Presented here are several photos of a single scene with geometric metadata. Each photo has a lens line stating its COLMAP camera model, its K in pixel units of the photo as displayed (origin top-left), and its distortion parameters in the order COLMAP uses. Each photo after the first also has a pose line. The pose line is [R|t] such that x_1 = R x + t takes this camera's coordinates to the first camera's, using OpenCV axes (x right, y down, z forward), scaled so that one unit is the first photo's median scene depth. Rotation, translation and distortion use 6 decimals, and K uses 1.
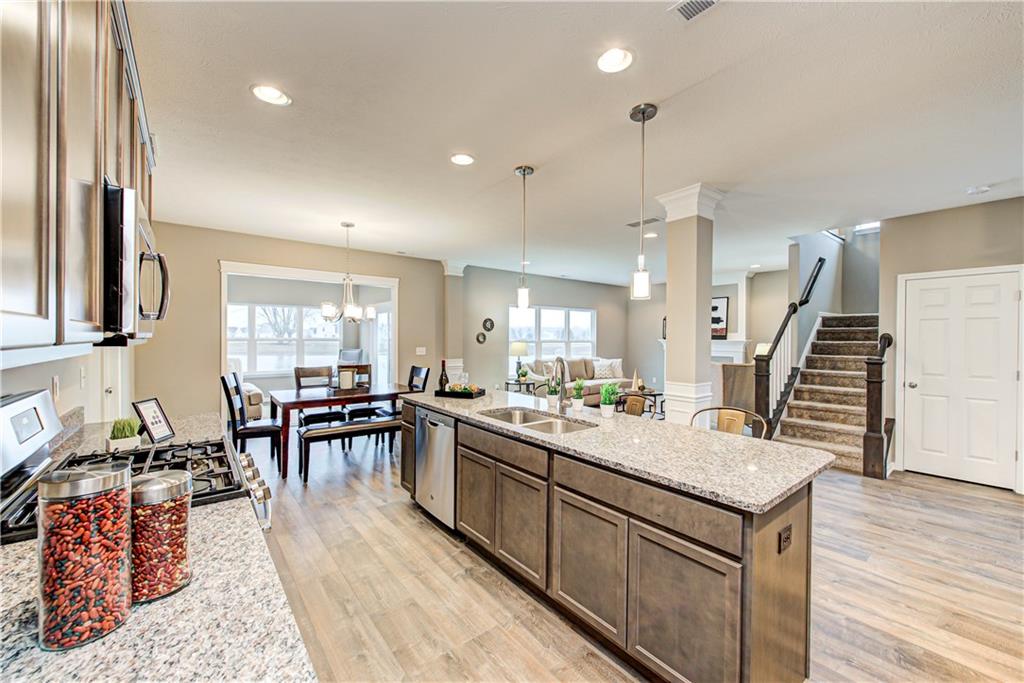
lens RADIAL K [[403.6, 0, 512.0], [0, 403.6, 341.5], [0, 0, 1]] dist [0.000642, 0.000030]
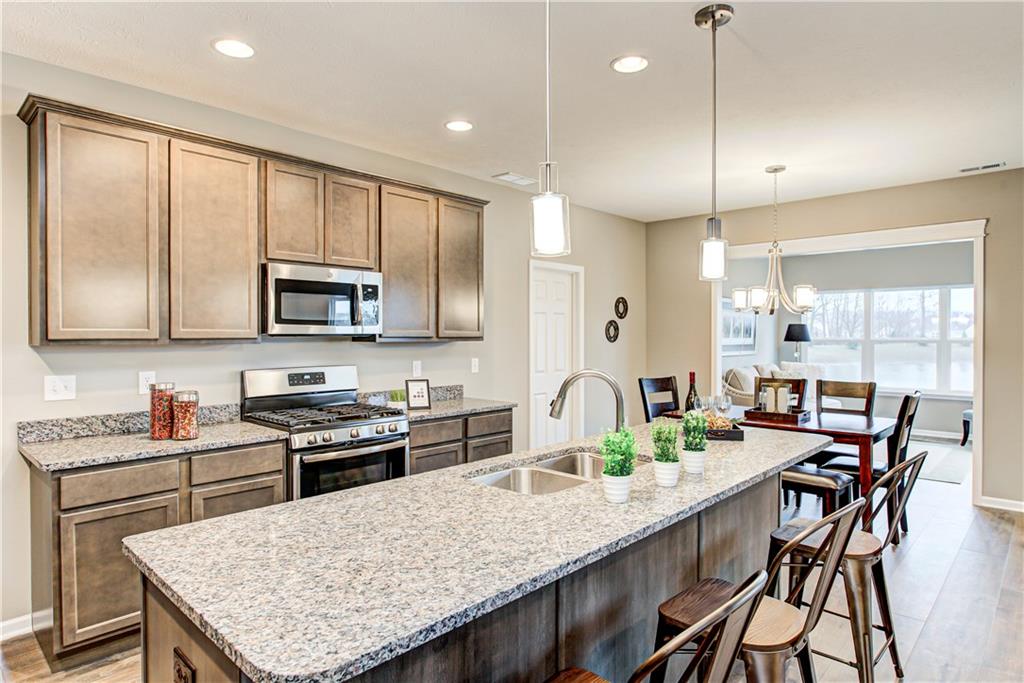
lens RADIAL K [[579.3, 0, 512.0], [0, 579.3, 341.5], [0, 0, 1]] dist [0.001696, 0.000503]
pose [[0.139680, -0.009993, -0.990146, 0.629152], [-0.004248, 0.999934, -0.010691, 0.015324], [0.990188, 0.005700, 0.139628, 0.552897]]
